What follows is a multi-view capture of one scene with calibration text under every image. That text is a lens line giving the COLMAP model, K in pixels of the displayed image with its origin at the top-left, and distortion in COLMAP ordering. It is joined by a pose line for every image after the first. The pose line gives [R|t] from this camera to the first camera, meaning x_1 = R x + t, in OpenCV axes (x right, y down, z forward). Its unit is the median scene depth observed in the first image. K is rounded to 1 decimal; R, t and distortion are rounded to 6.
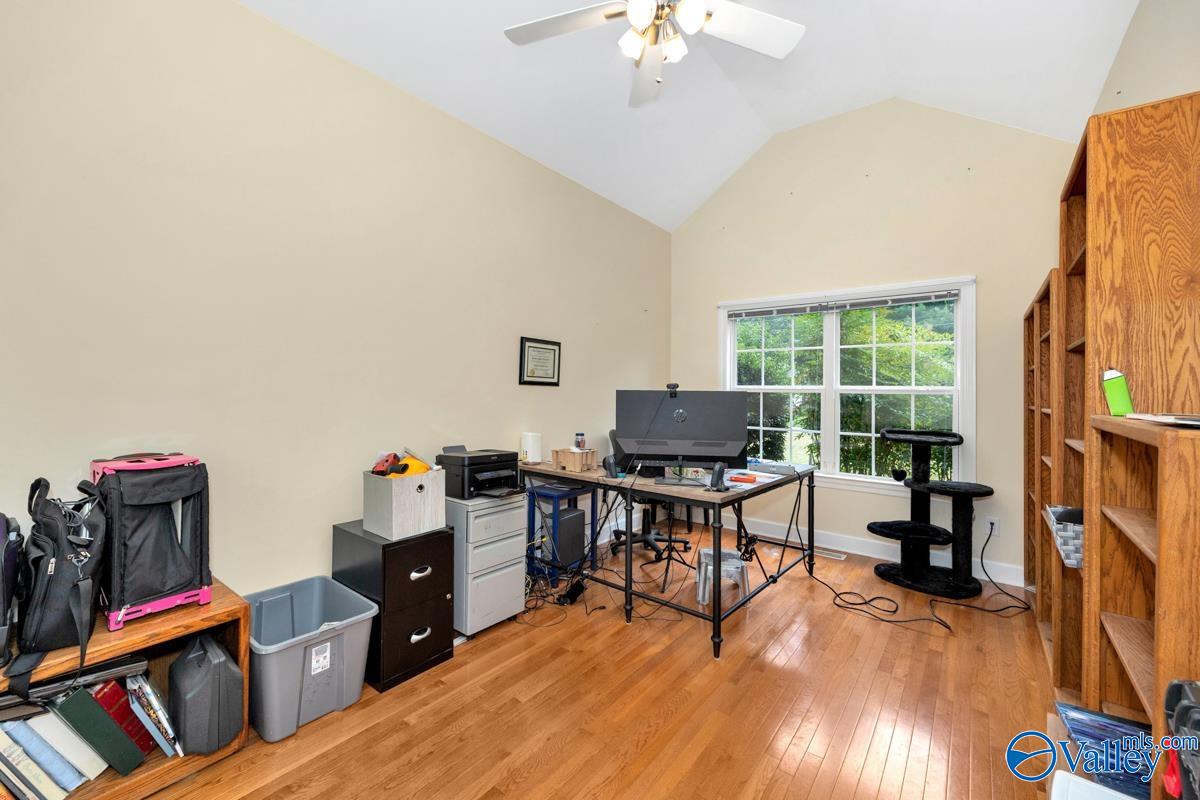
lens RADIAL K [[475.1, 0, 598.4], [0, 475.1, 387.4], [0, 0, 1]] dist [0.003148, -0.000550]
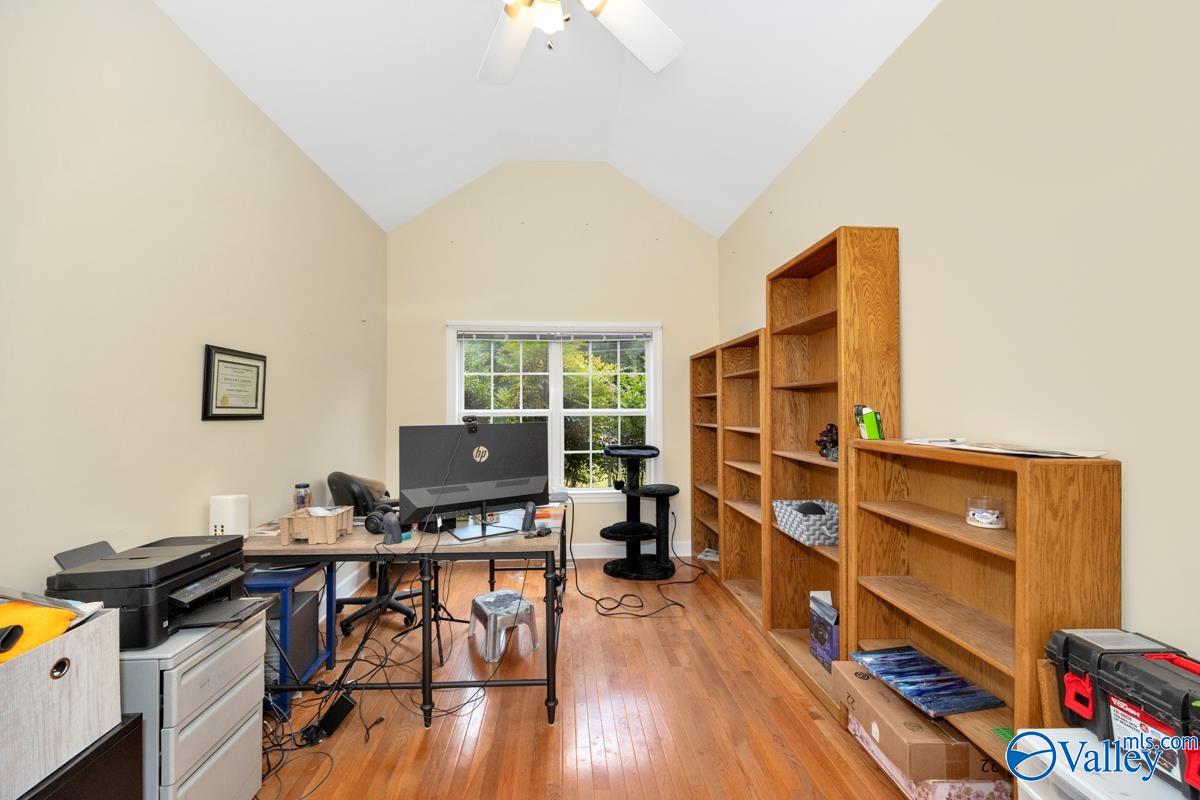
lens RADIAL K [[455.7, 0, 595.9], [0, 455.7, 401.0], [0, 0, 1]] dist [0.000609, -0.000042]
pose [[0.750422, -0.007175, 0.660920, -0.172919], [0.011244, 0.999935, -0.001911, -0.024717], [-0.660863, 0.008866, 0.750454, 0.203300]]
